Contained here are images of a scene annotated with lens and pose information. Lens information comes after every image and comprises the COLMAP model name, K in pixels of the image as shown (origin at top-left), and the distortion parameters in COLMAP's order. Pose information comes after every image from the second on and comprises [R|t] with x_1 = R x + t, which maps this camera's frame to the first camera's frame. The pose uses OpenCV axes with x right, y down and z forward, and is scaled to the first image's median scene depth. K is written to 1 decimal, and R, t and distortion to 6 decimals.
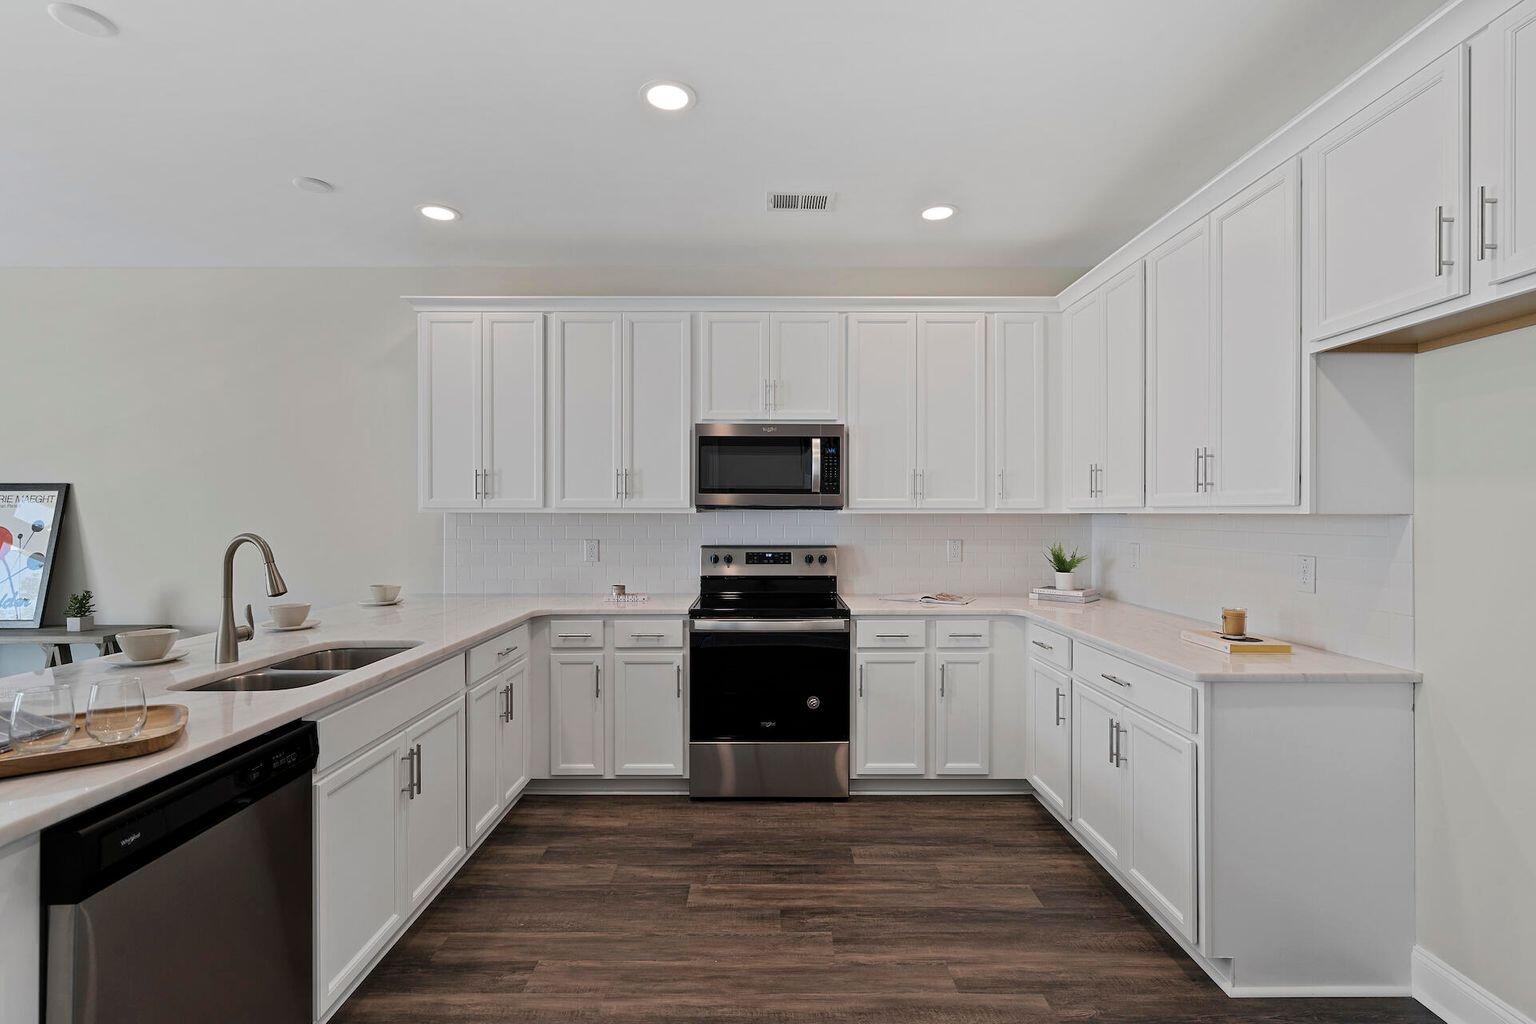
lens RADIAL K [[699.2, 0, 767.3], [0, 699.2, 512.7], [0, 0, 1]] dist [0.001388, -0.000757]
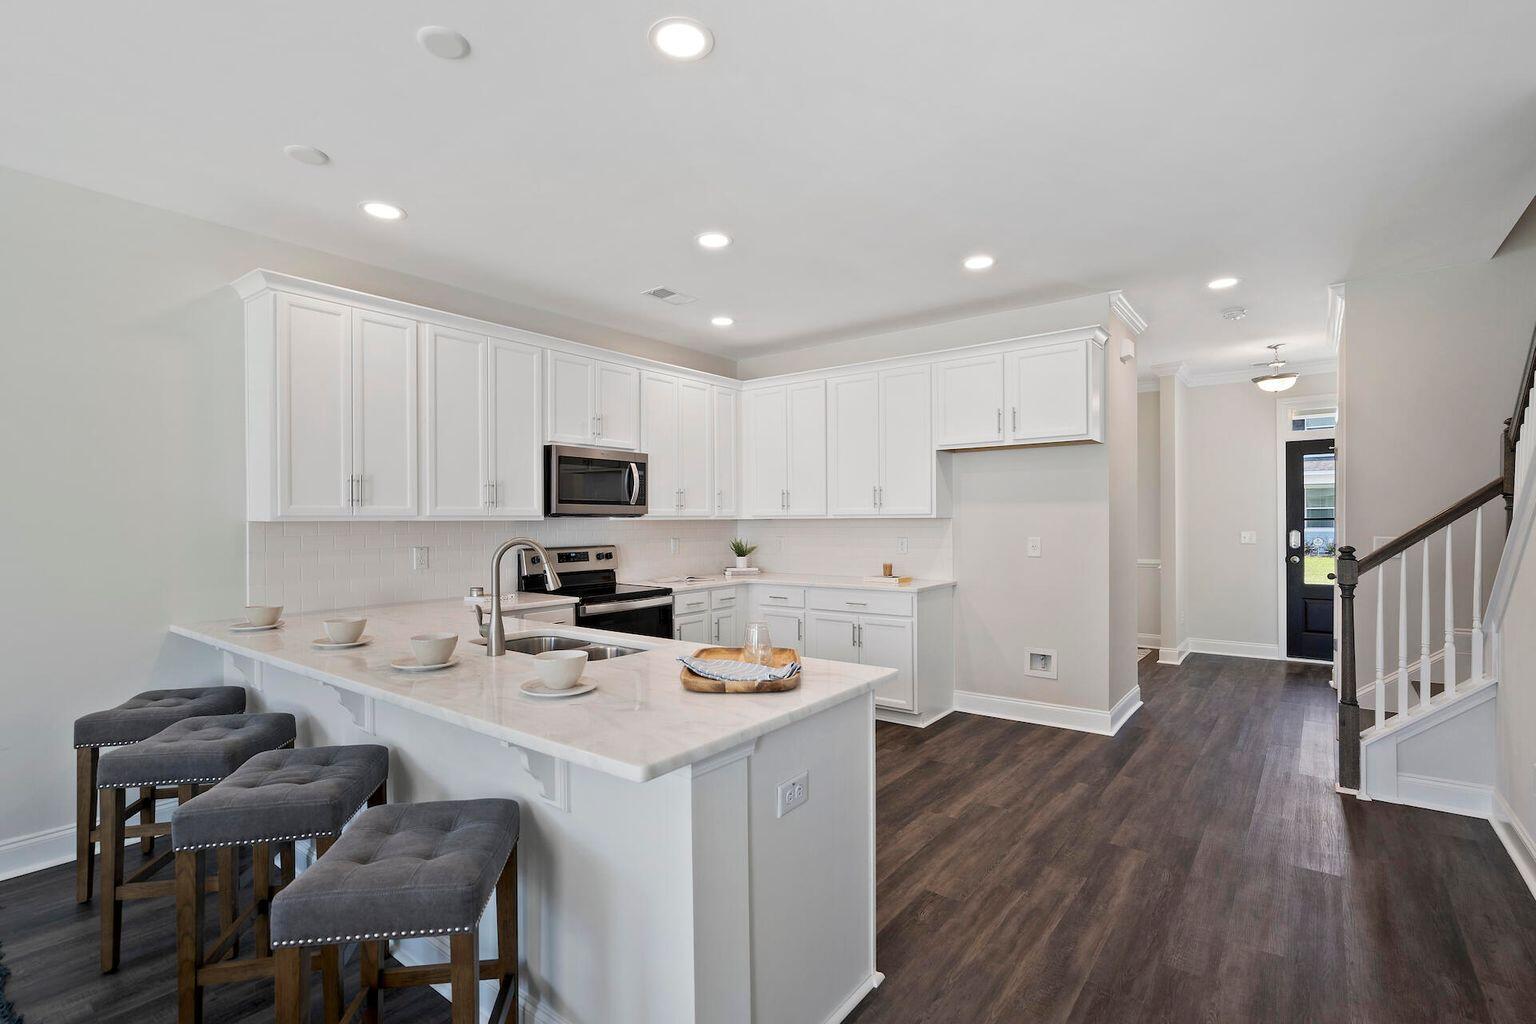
lens RADIAL K [[699.2, 0, 754.1], [0, 699.2, 517.5], [0, 0, 1]] dist [0.001388, -0.000757]
pose [[0.624532, -0.001435, 0.780998, -0.800018], [0.005419, 0.999982, -0.002496, 0.000990], [-0.780980, 0.005791, 0.624529, -0.003204]]
